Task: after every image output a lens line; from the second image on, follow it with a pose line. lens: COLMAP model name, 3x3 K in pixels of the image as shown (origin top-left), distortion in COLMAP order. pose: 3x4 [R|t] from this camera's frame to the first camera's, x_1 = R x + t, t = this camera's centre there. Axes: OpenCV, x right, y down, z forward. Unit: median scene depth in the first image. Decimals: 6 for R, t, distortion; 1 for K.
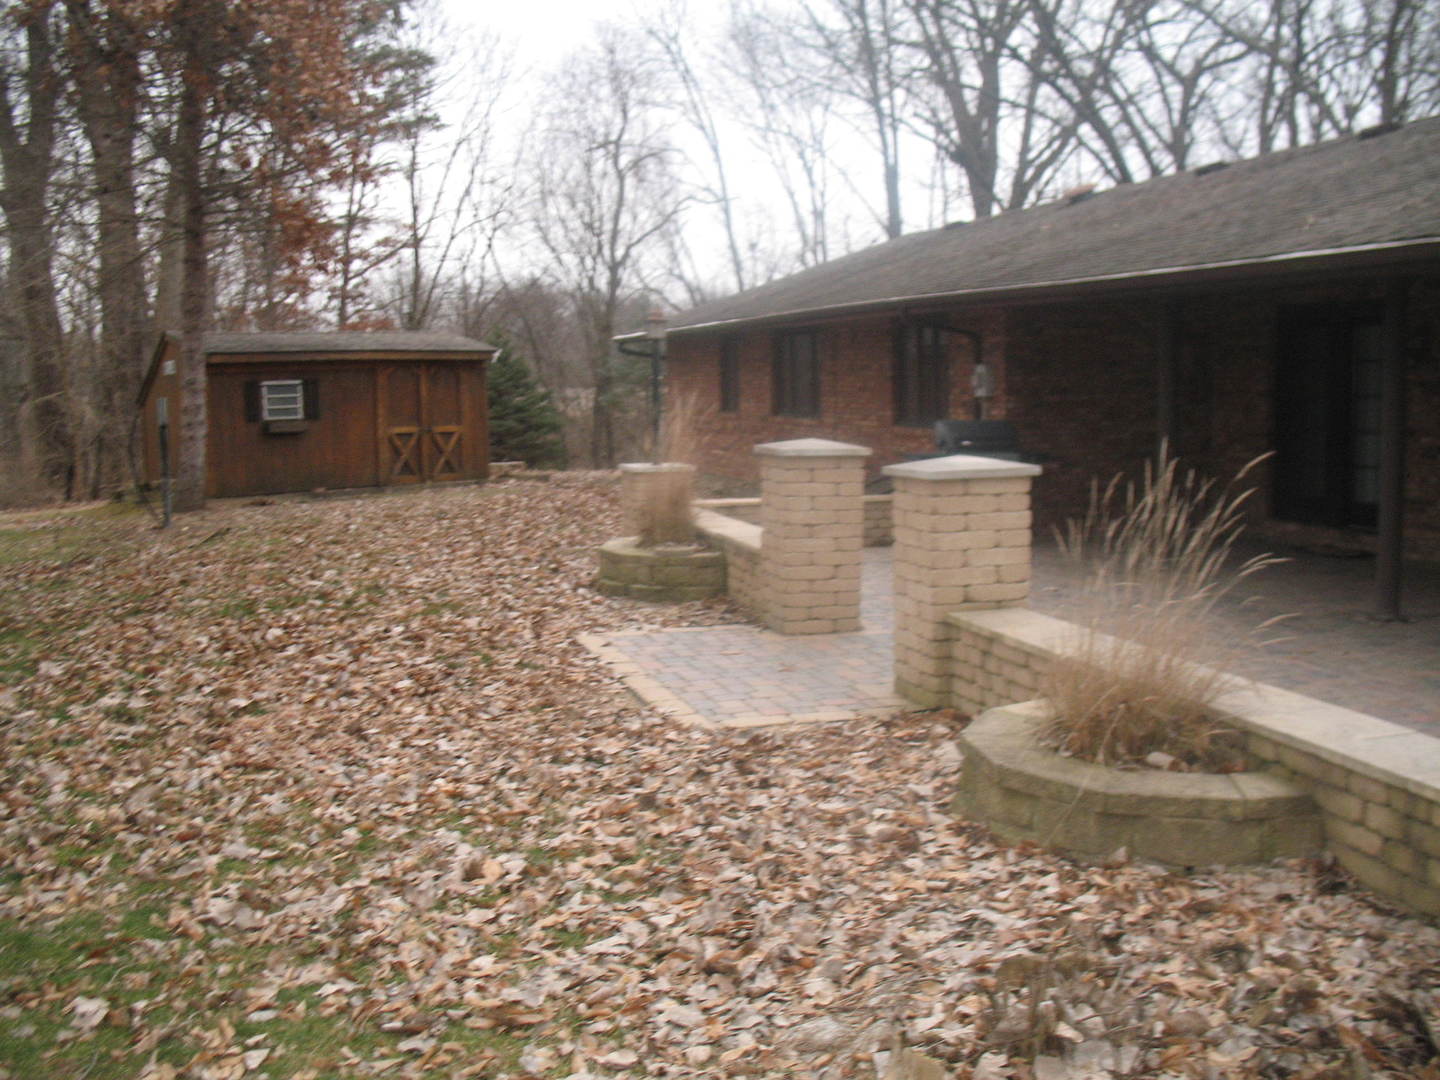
lens RADIAL K [[1497.3, 0, 703.3], [0, 1497.3, 539.8], [0, 0, 1]] dist [-0.194956, 0.226047]
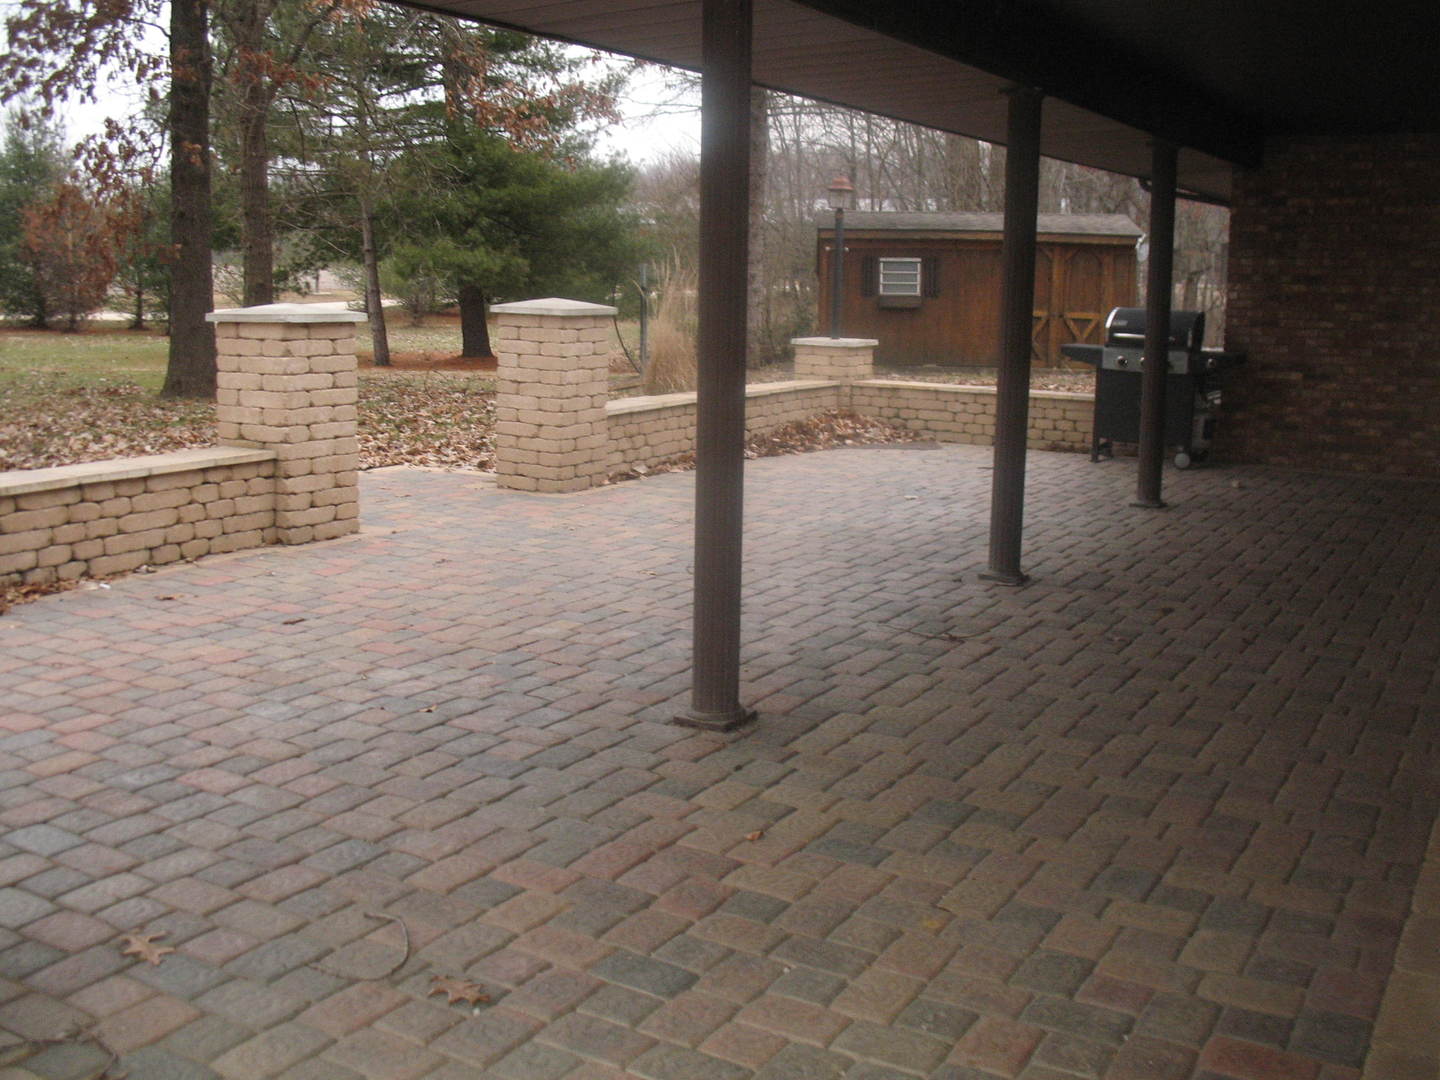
lens RADIAL K [[1497.3, 0, 703.3], [0, 1497.3, 539.8], [0, 0, 1]] dist [-0.194956, 0.226047]
pose [[0.689692, 0.150324, -0.708327, 0.428832], [-0.101822, 0.988628, 0.110668, -0.013737], [0.716908, -0.004204, 0.697155, 0.185552]]
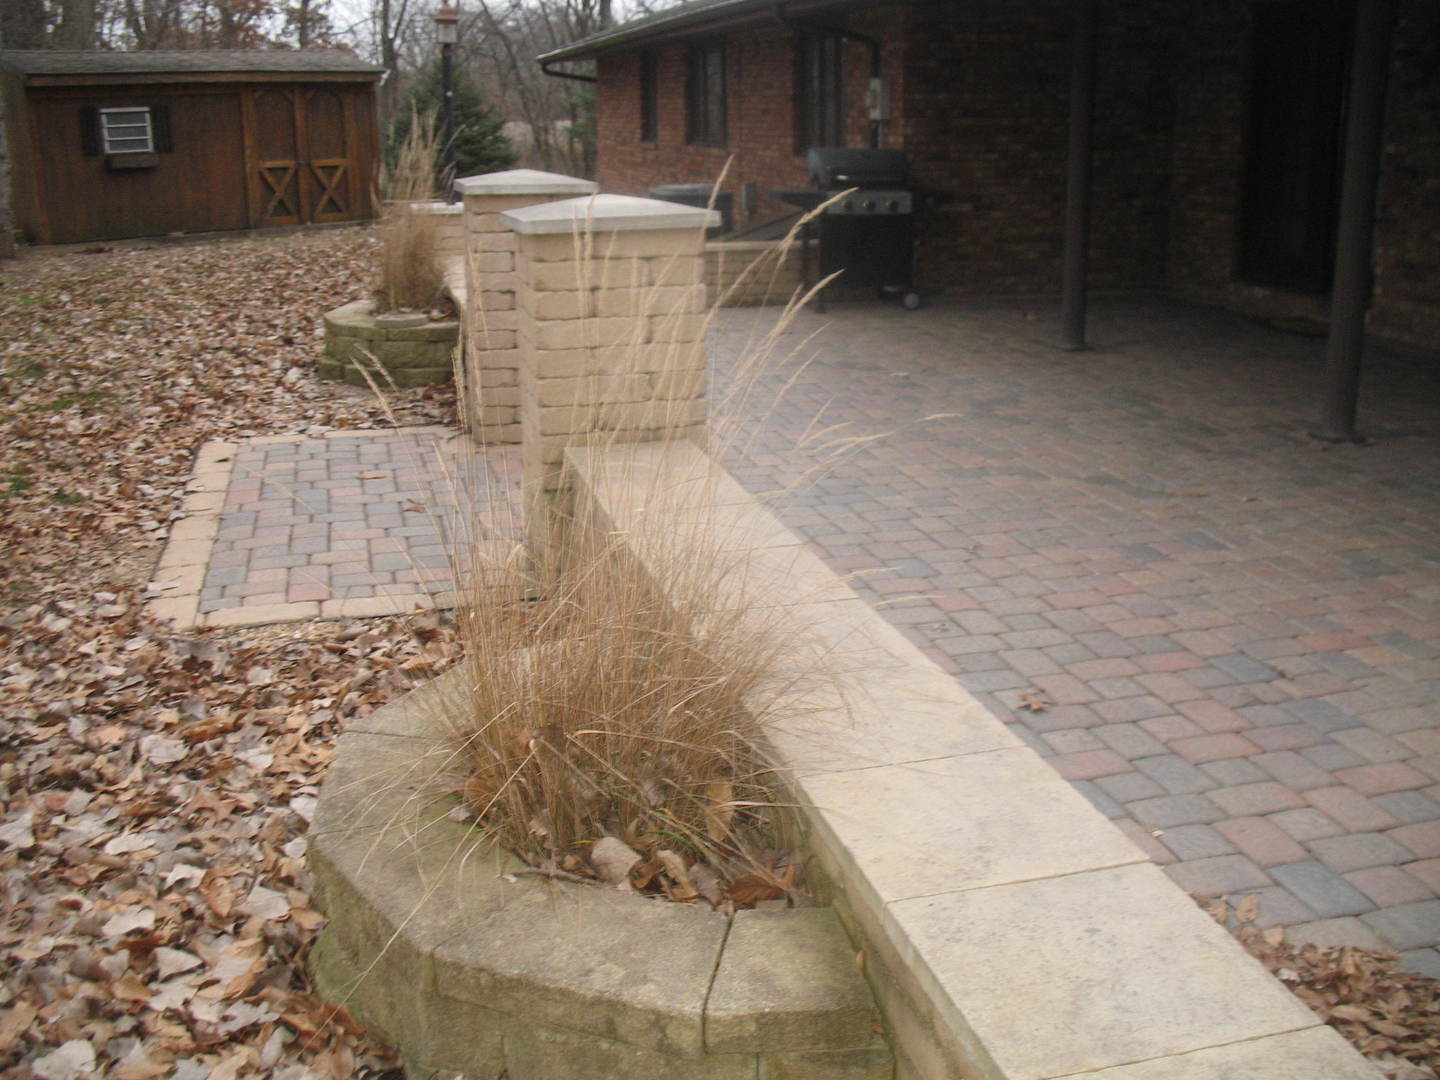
lens RADIAL K [[1497.3, 0, 703.3], [0, 1497.3, 539.8], [0, 0, 1]] dist [-0.194956, 0.226047]
pose [[0.999664, 0.011516, -0.023224, 0.086139], [-0.007302, 0.984720, 0.173994, -0.008355], [0.024873, -0.173766, 0.984473, 0.135954]]
